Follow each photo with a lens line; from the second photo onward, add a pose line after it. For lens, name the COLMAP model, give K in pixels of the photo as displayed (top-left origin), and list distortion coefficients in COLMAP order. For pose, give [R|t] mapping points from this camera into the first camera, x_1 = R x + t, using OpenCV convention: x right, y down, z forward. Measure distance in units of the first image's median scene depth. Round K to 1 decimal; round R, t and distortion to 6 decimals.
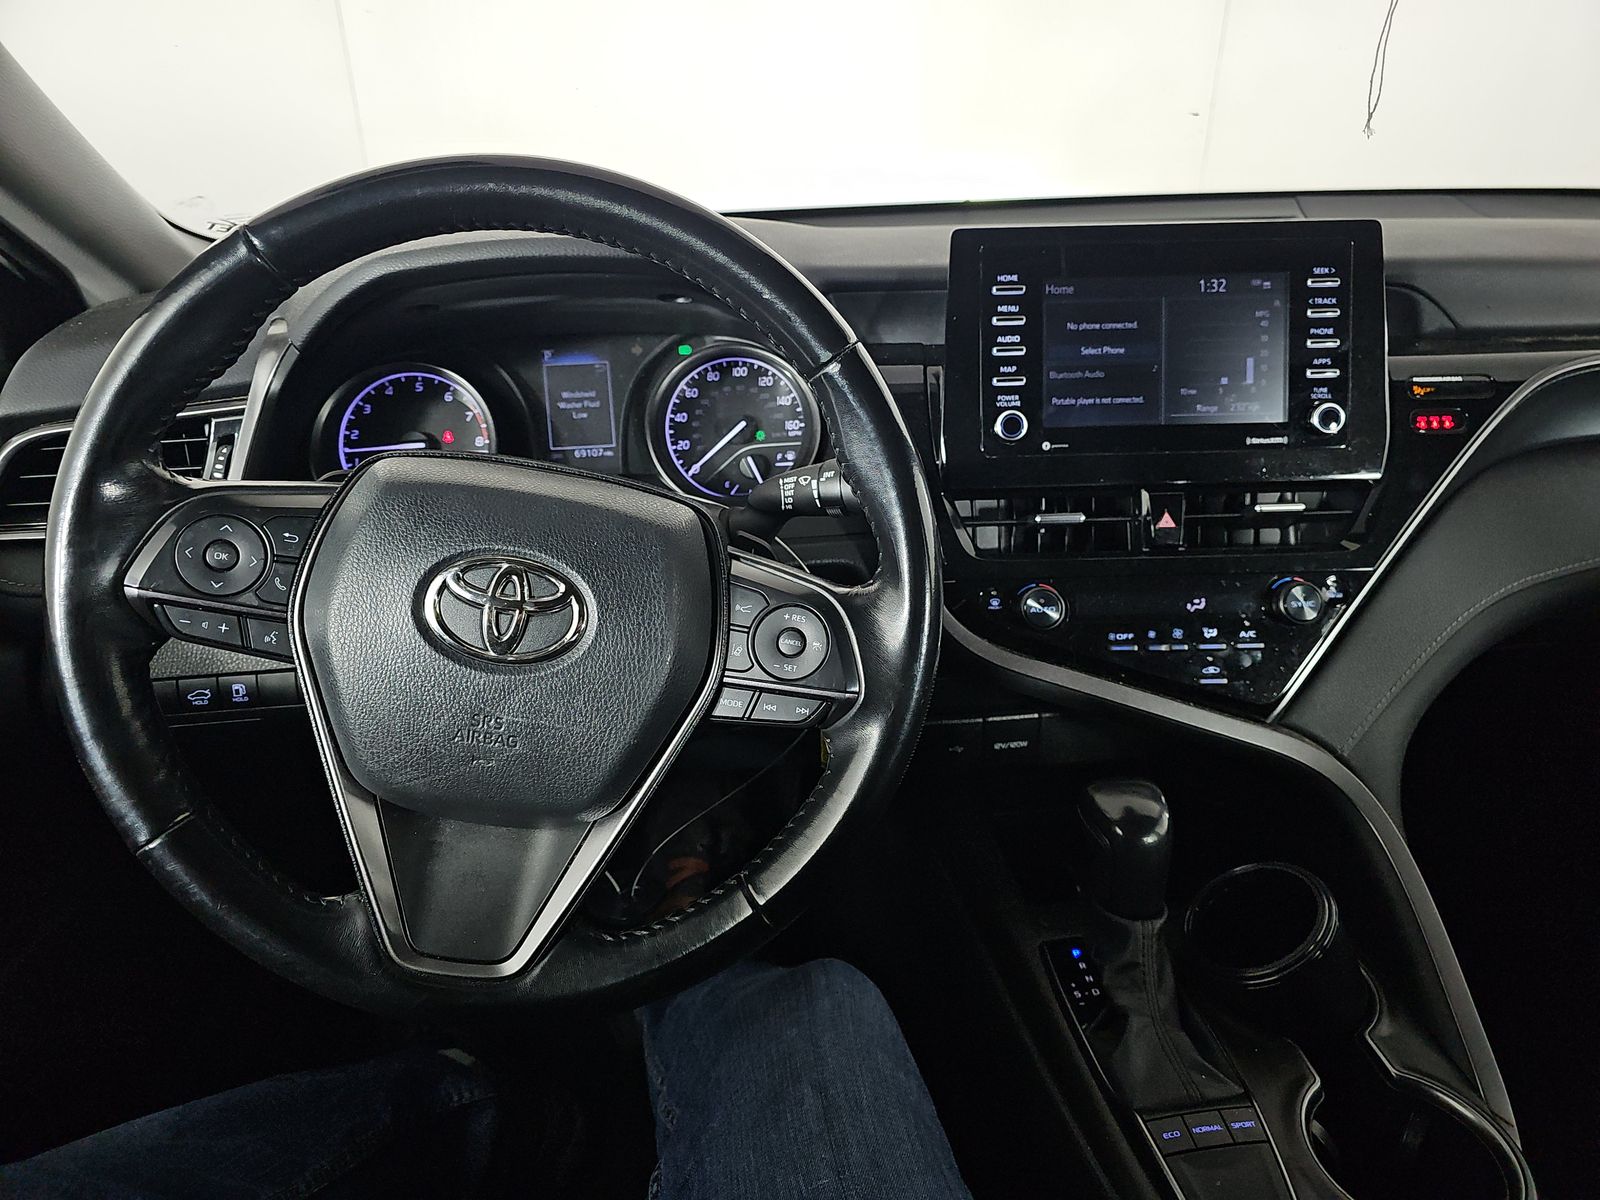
lens RADIAL K [[1099.1, 0, 803.4], [0, 1099.1, 582.6], [0, 0, 1]] dist [0.079520, -0.132239]
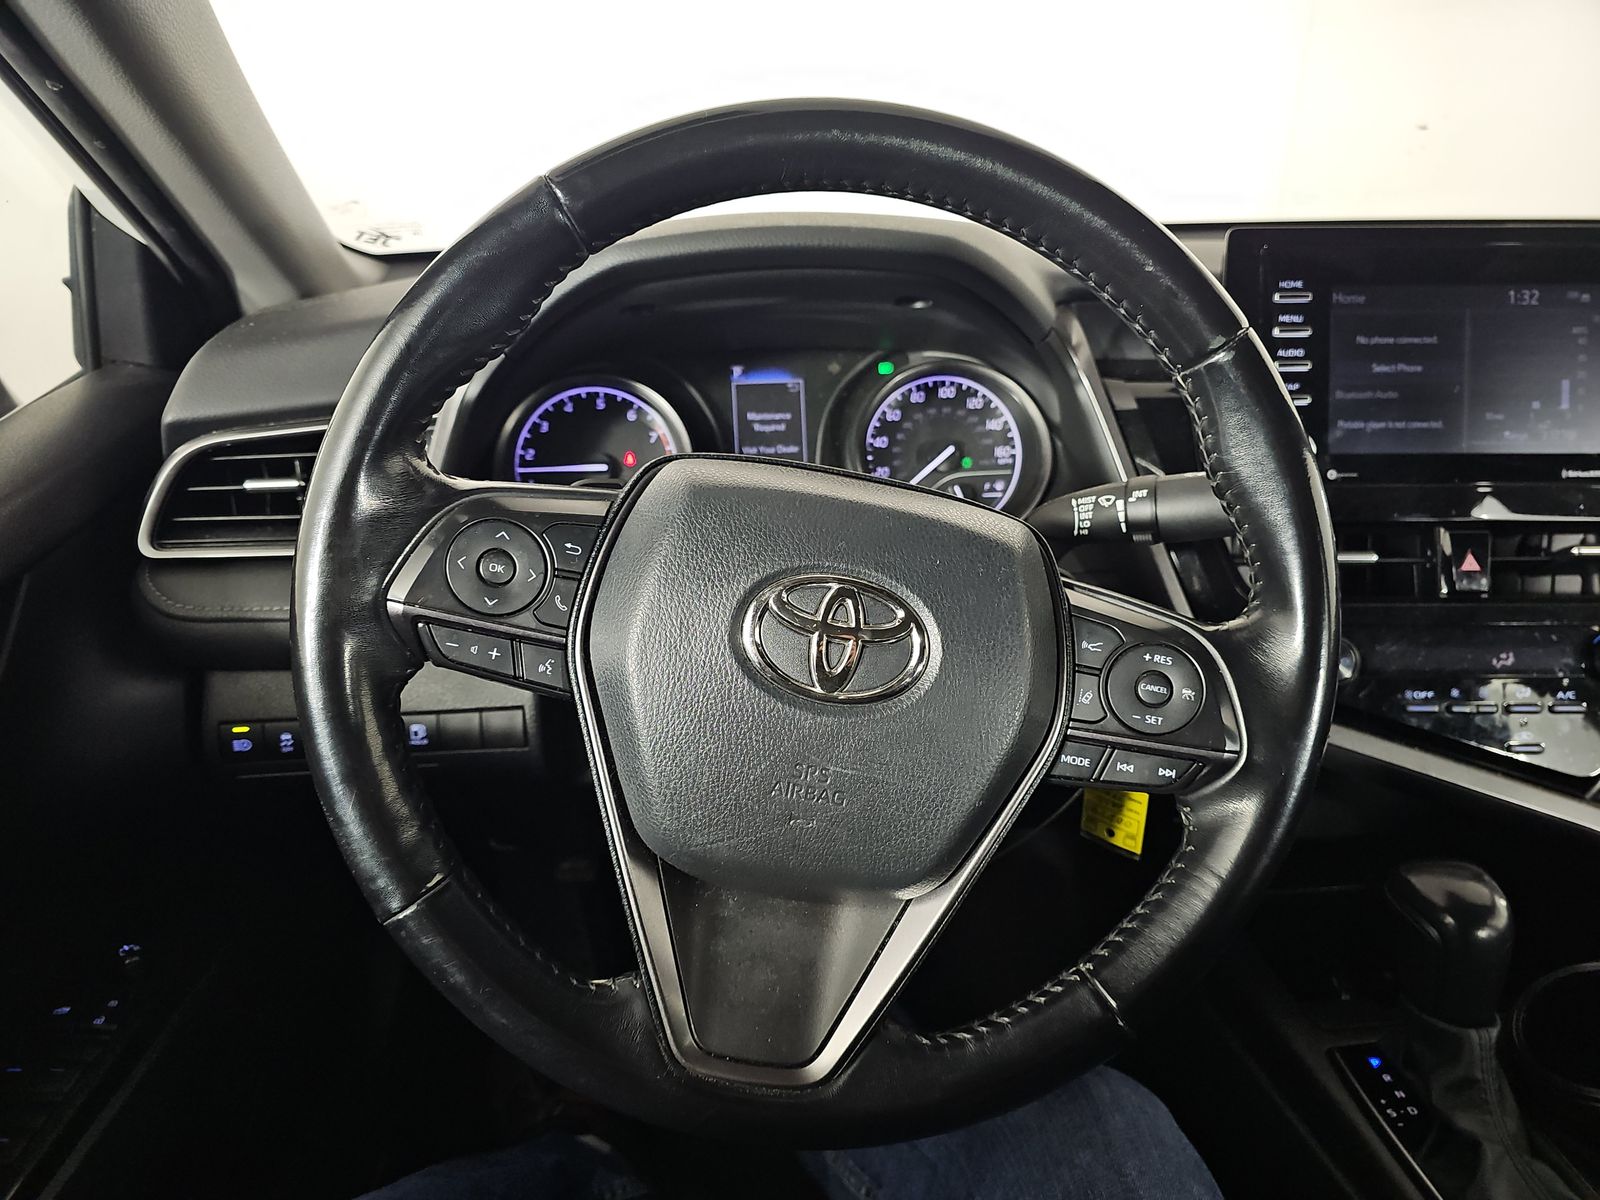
lens RADIAL K [[1117.1, 0, 800.0], [0, 1117.1, 600.0], [0, 0, 1]] dist [0.026099, -0.042519]
pose [[0.999268, 0.020491, -0.032308, -0.197412], [-0.021639, 0.999132, -0.035594, 0.018878], [0.031551, 0.036267, 0.998844, 0.119457]]
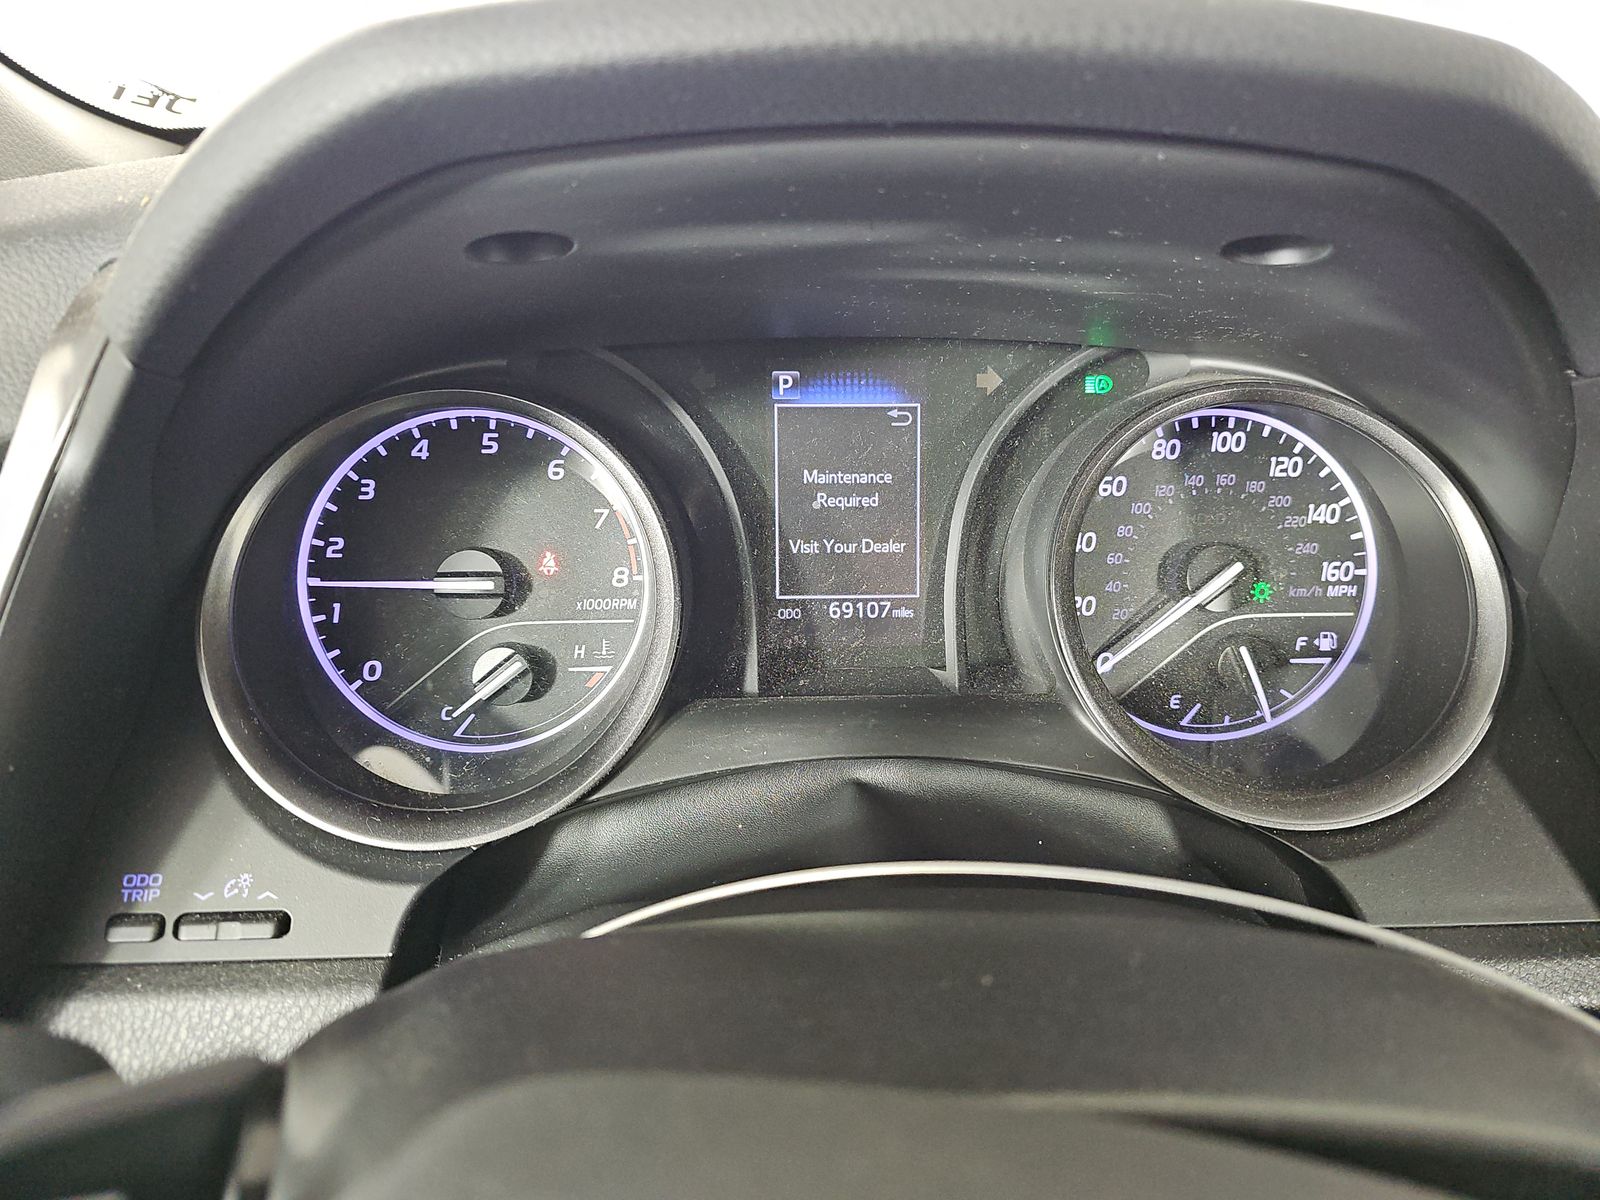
lens RADIAL K [[1192.8, 0, 800.0], [0, 1192.8, 600.0], [0, 0, 1]] dist [0.009216, -0.000258]
pose [[0.996609, 0.062749, -0.053229, -0.264102], [-0.062779, 0.998027, 0.001099, -0.164639], [0.053193, 0.002246, 0.998582, 0.726097]]
